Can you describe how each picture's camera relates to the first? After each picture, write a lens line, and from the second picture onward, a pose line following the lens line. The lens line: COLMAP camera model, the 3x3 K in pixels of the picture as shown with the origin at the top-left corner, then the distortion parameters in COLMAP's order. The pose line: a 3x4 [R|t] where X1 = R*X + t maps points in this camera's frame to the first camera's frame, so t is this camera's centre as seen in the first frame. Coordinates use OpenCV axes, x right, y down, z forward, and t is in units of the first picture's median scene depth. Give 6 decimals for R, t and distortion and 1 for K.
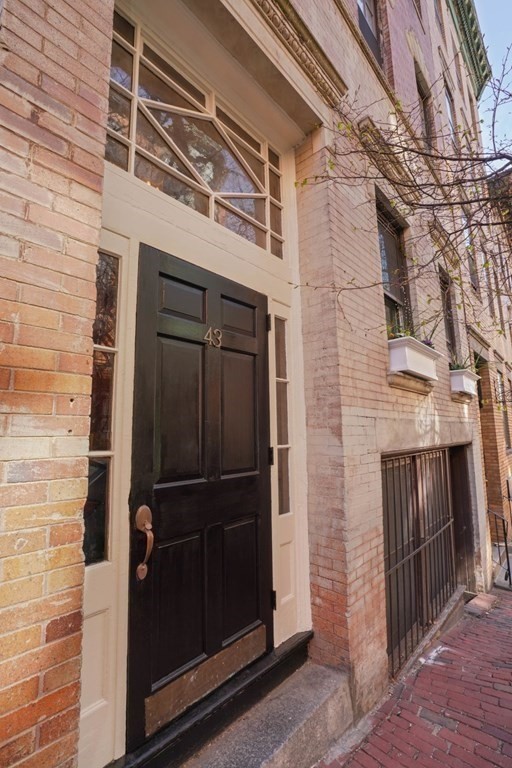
lens RADIAL K [[348.7, 0, 256.7], [0, 348.7, 385.4], [0, 0, 1]] dist [-0.059711, 0.022987]
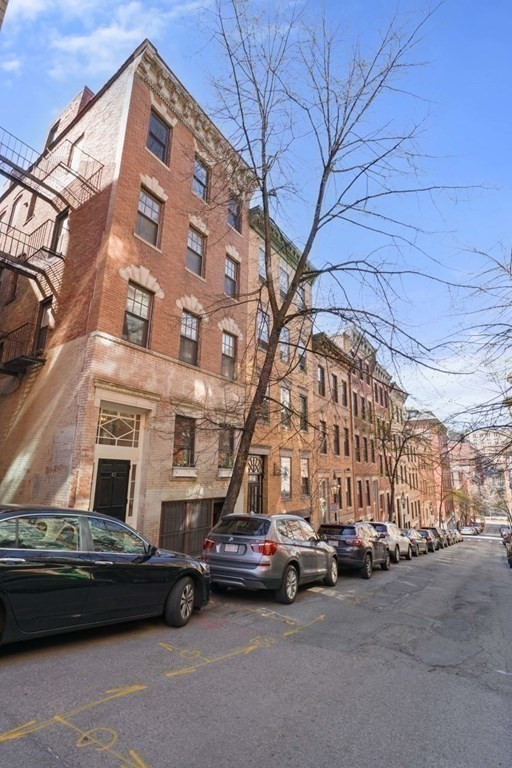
lens RADIAL K [[366.5, 0, 256.0], [0, 366.5, 384.0], [0, 0, 1]] dist [-0.001509, -0.000551]
pose [[0.992455, 0.046877, 0.113291, 1.121695], [-0.029941, 0.988711, -0.146813, -0.649295], [-0.118894, 0.142314, 0.982655, -4.080261]]
